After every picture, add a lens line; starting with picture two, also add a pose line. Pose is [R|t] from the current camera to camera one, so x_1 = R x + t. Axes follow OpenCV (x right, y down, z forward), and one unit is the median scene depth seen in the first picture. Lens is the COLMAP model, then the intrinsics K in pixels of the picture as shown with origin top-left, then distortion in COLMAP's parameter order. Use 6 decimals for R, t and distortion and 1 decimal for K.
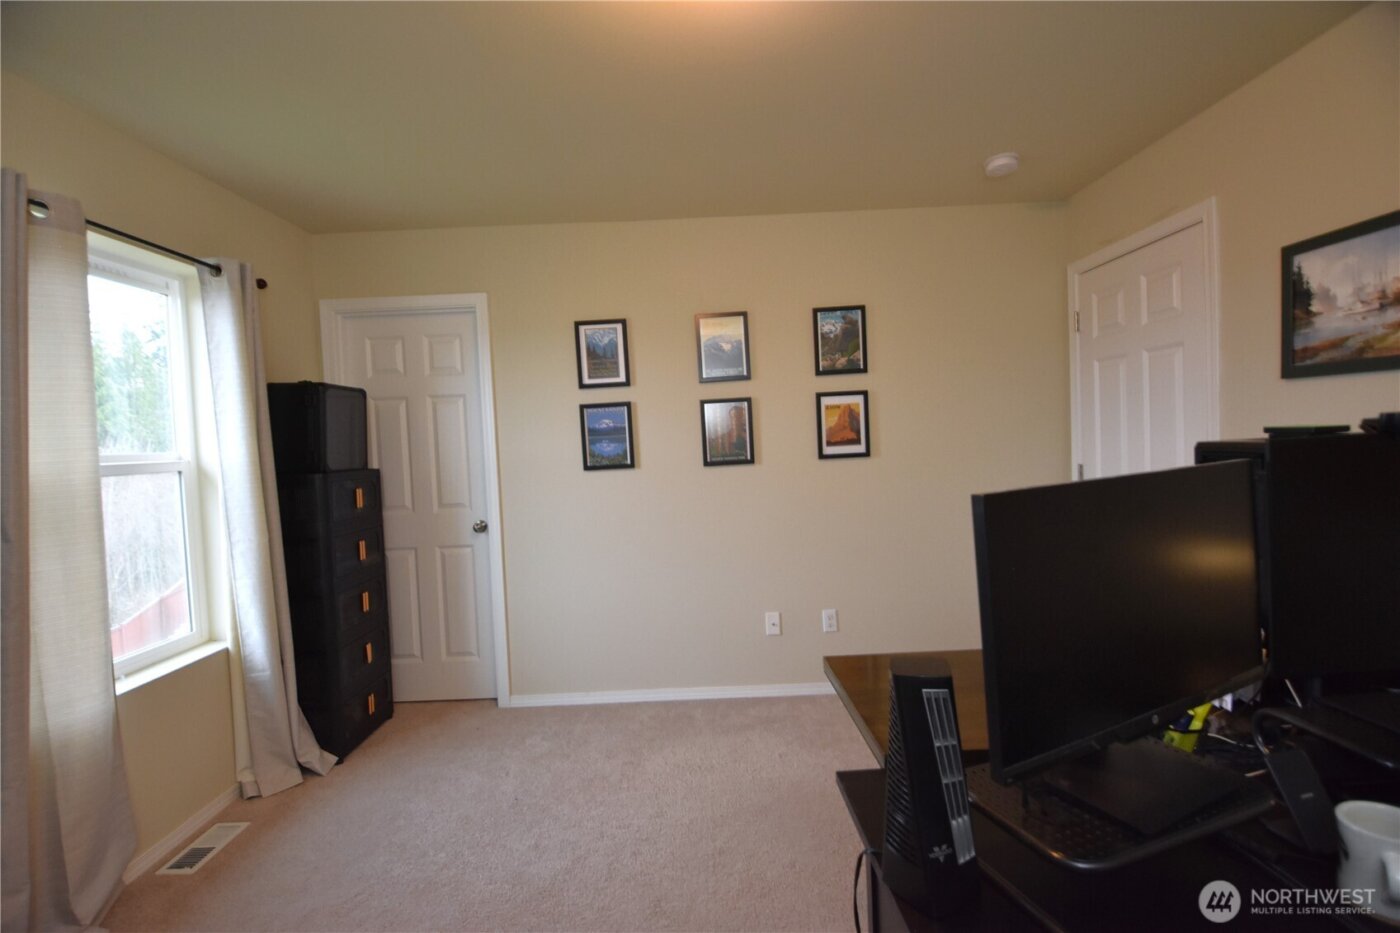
lens RADIAL K [[613.3, 0, 700.0], [0, 613.3, 466.5], [0, 0, 1]] dist [0.019105, -0.025938]
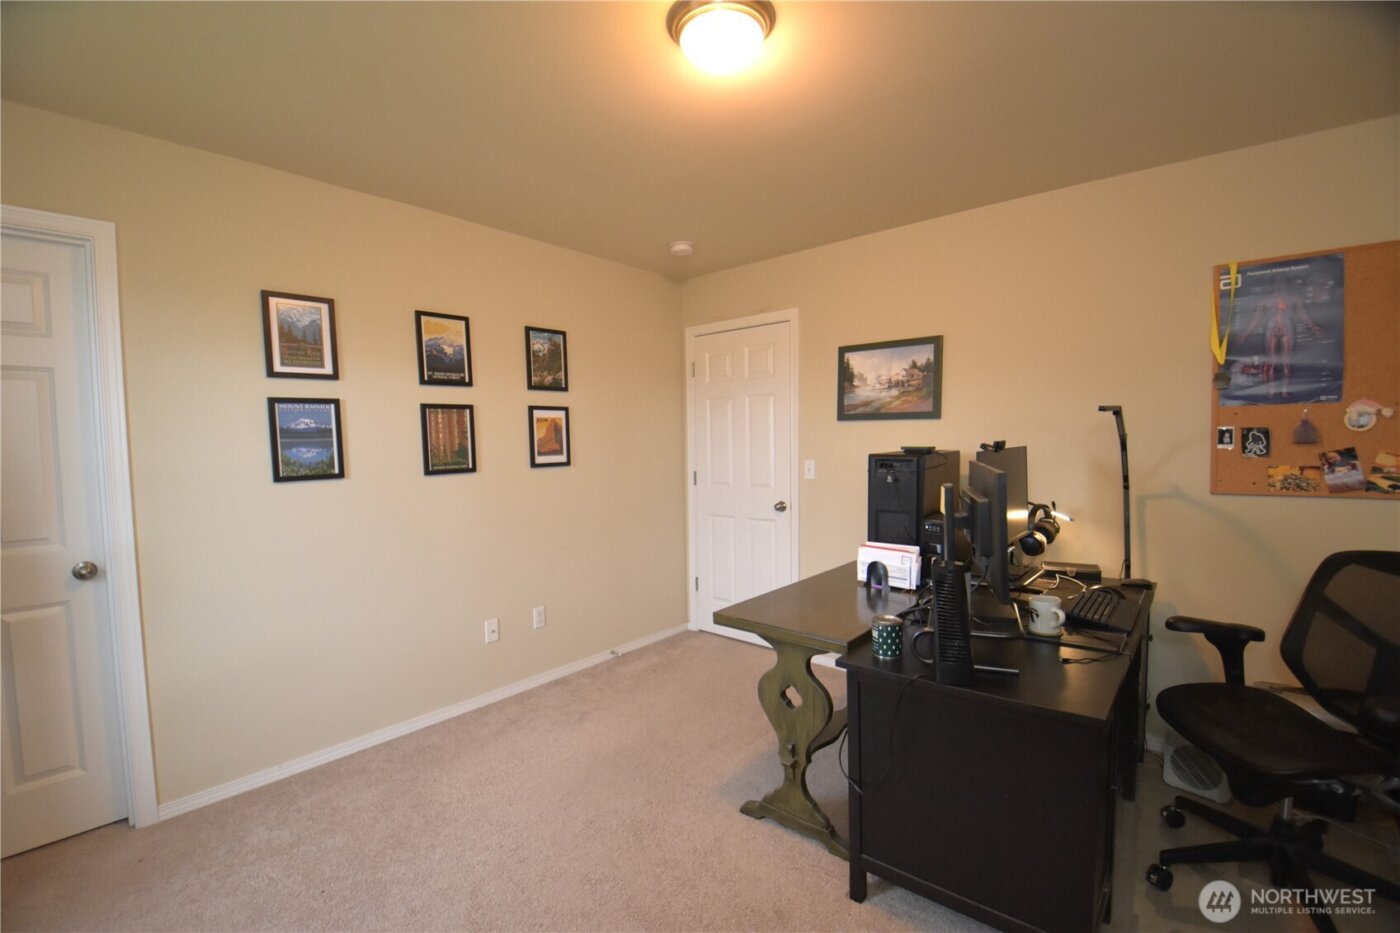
lens RADIAL K [[596.1, 0, 709.4], [0, 596.1, 476.7], [0, 0, 1]] dist [0.000861, -0.013644]
pose [[0.658953, -0.011512, 0.752096, -0.391254], [0.017992, 0.999838, -0.000459, 0.009928], [-0.751969, 0.013834, 0.659054, 0.084593]]
